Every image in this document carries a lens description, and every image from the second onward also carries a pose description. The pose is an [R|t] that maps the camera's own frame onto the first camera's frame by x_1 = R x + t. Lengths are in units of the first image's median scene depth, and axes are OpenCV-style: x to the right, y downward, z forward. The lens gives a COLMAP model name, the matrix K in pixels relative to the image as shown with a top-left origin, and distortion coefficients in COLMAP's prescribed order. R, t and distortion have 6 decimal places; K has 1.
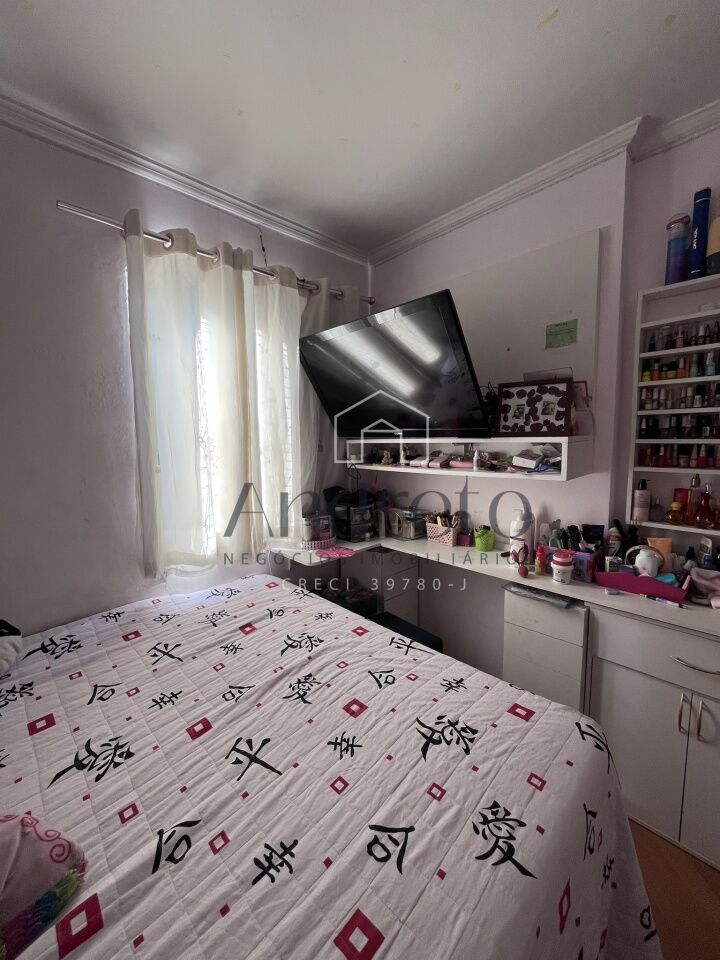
lens RADIAL K [[390.2, 0, 360.5], [0, 390.2, 477.9], [0, 0, 1]] dist [0.000229, -0.000853]
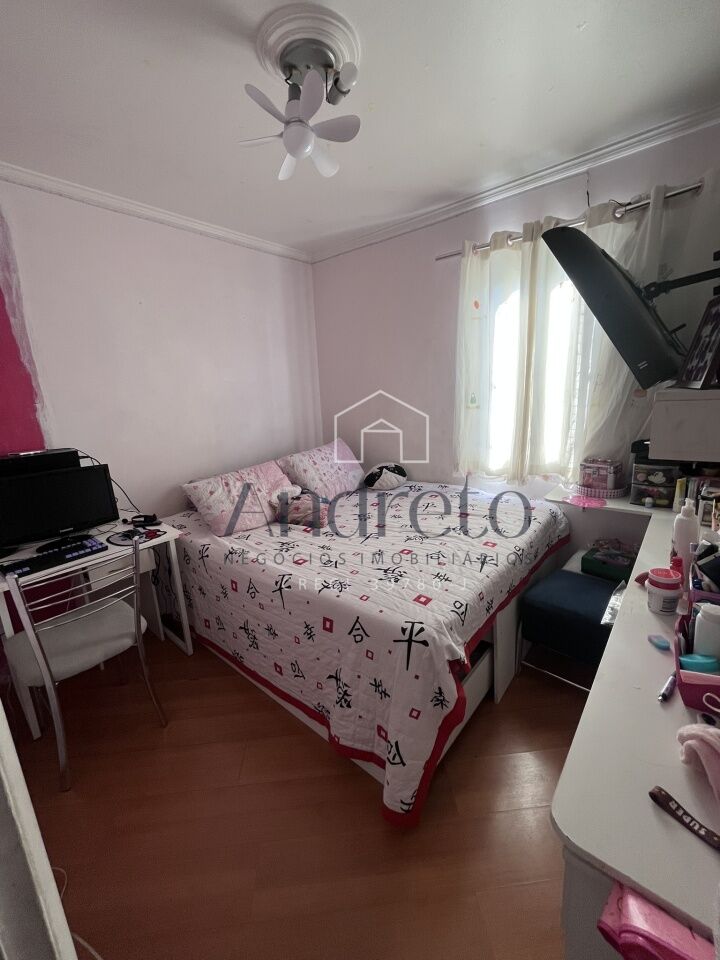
lens RADIAL K [[390.2, 0, 360.6], [0, 390.2, 477.1], [0, 0, 1]] dist [0.000229, -0.000853]
pose [[0.102959, 0.235099, -0.966503, 0.984530], [-0.058937, 0.971401, 0.230012, -0.077018], [0.992938, 0.033281, 0.113871, 0.369841]]
